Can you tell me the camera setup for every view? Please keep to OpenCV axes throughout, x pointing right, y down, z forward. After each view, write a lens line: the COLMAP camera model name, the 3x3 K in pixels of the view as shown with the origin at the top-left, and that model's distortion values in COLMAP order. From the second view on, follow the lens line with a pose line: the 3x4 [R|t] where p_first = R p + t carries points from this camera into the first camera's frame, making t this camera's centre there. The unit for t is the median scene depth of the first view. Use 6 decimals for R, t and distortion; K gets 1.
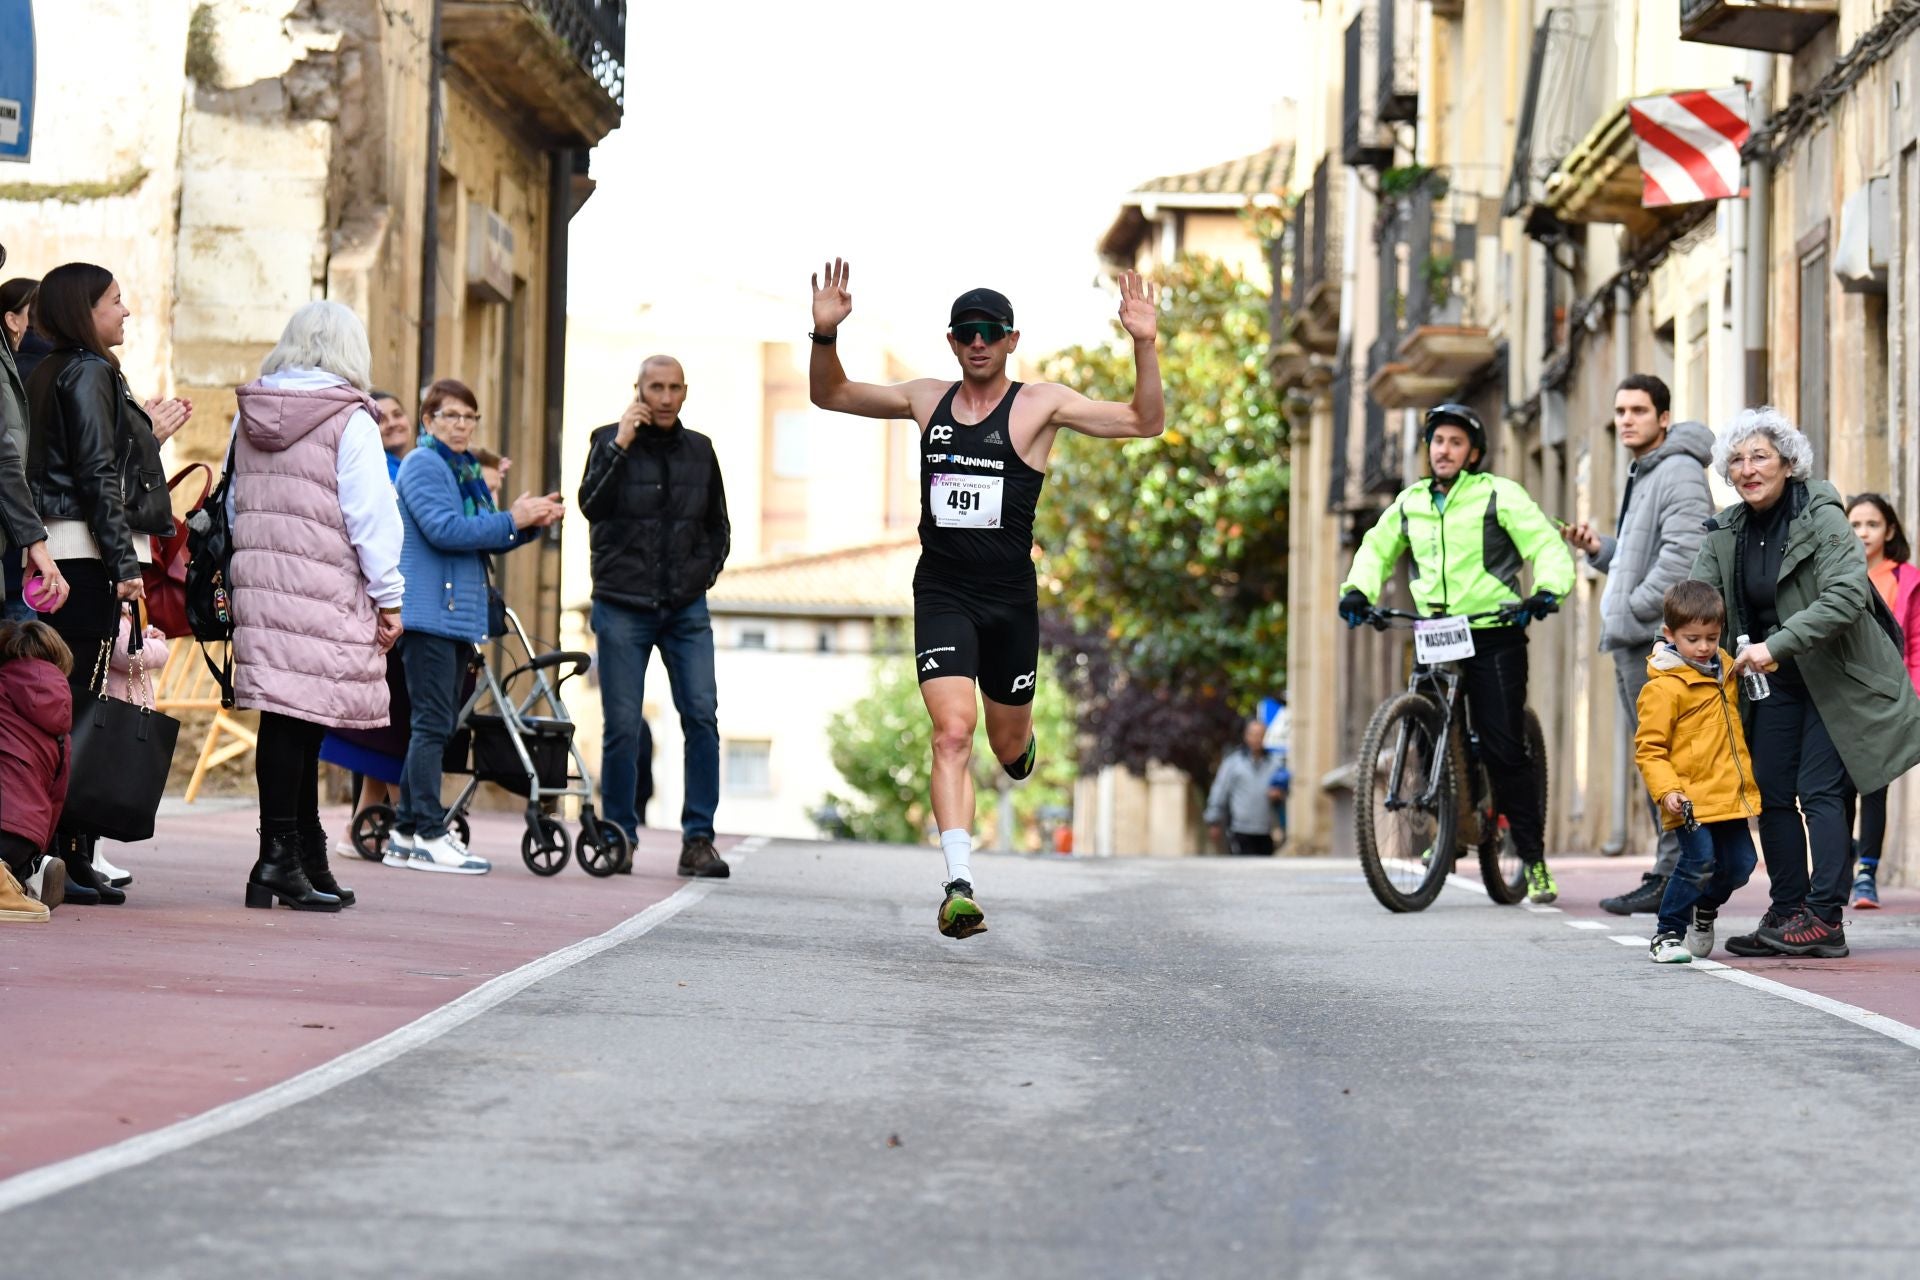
lens RADIAL K [[5668.0, 0, 960.0], [0, 5668.0, 640.0], [0, 0, 1]] dist [0.137615, 7.767748]
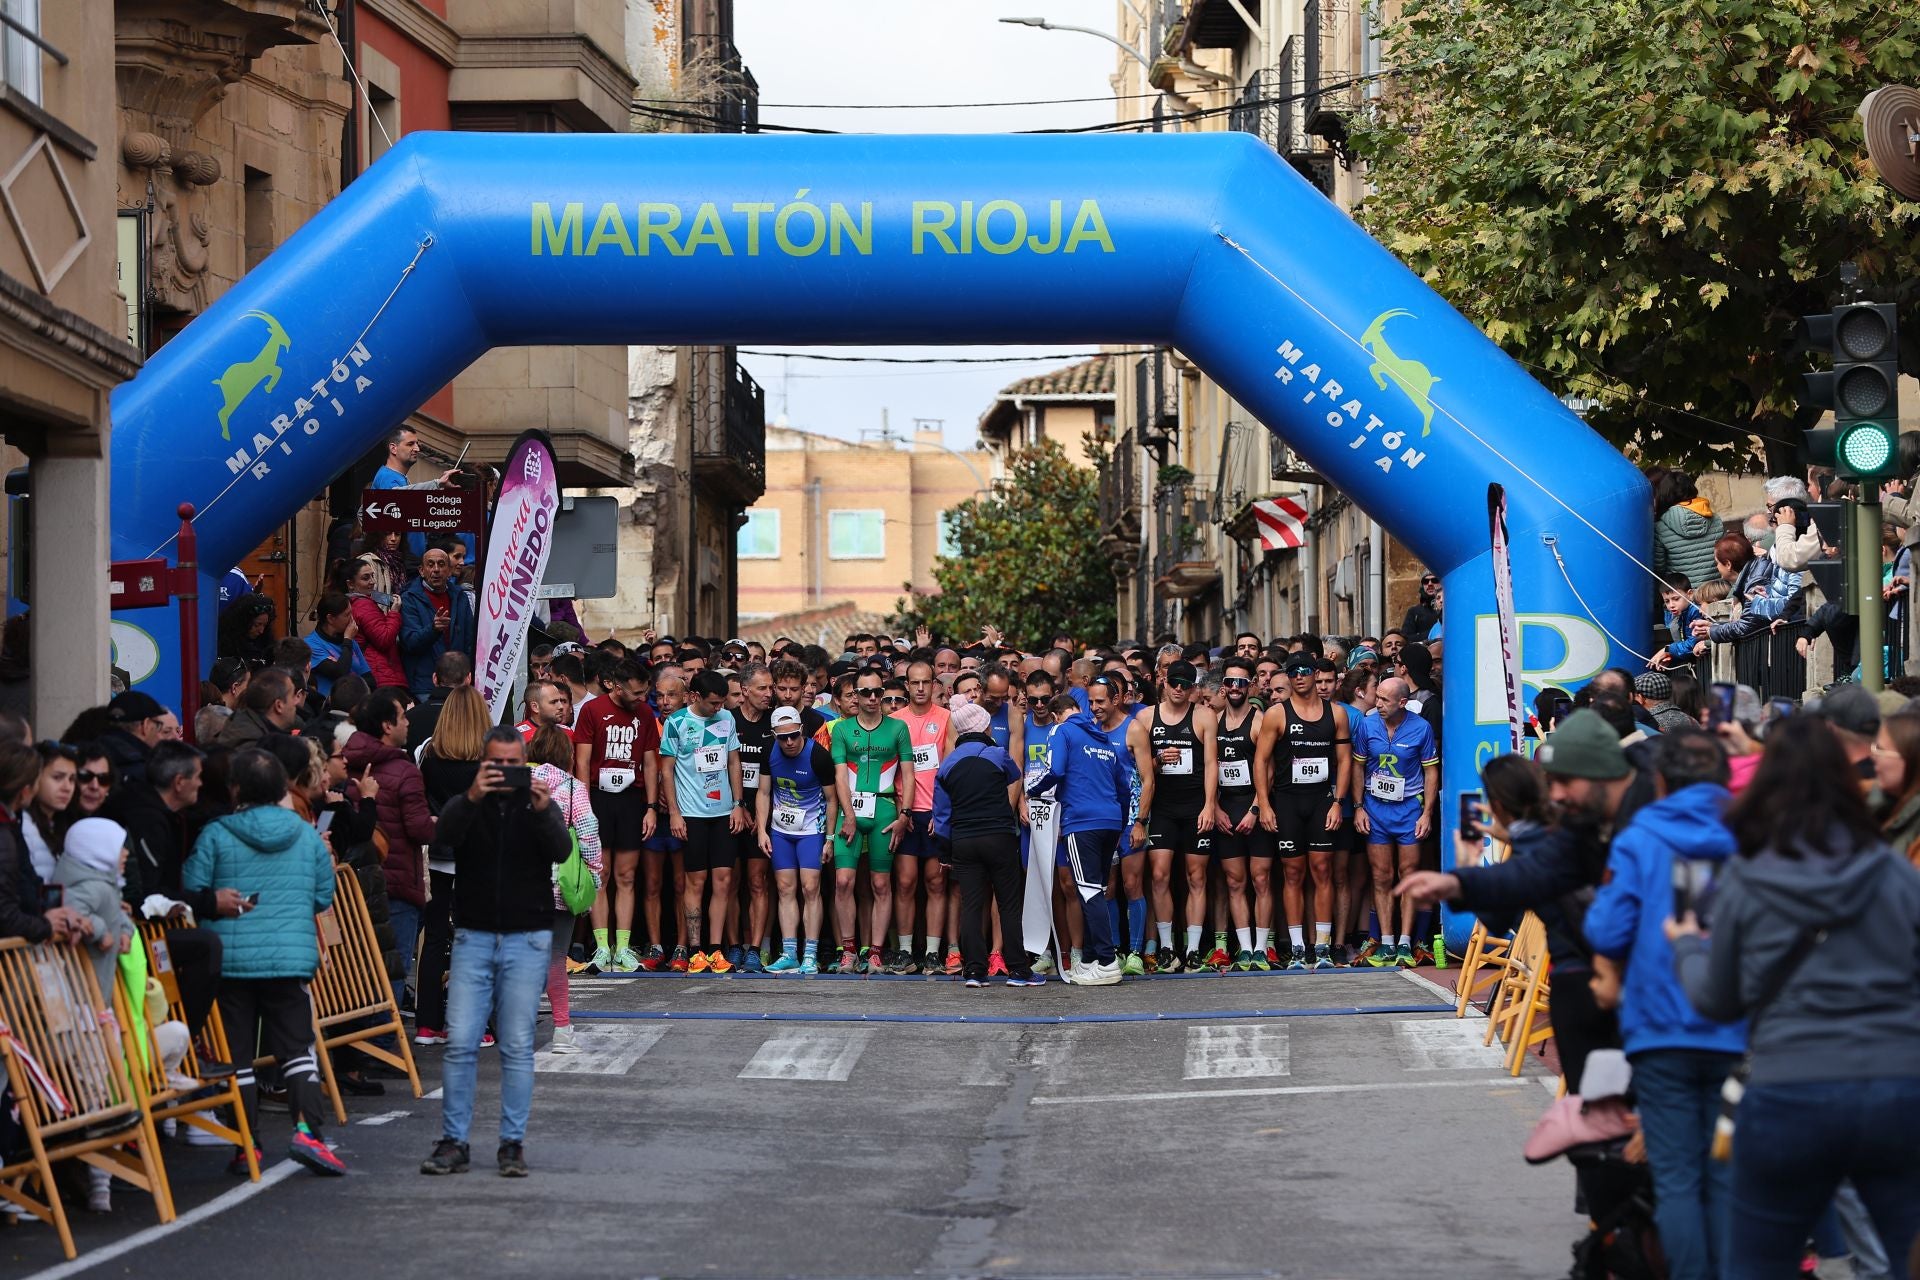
lens RADIAL K [[5668.0, 0, 960.0], [0, 5668.0, 640.0], [0, 0, 1]] dist [0.137615, 7.767748]
pose [[0.999277, -0.028964, 0.024626, -0.036417], [0.028942, 0.999580, 0.001287, -0.035234], [-0.024653, -0.000573, 0.999696, -0.856197]]
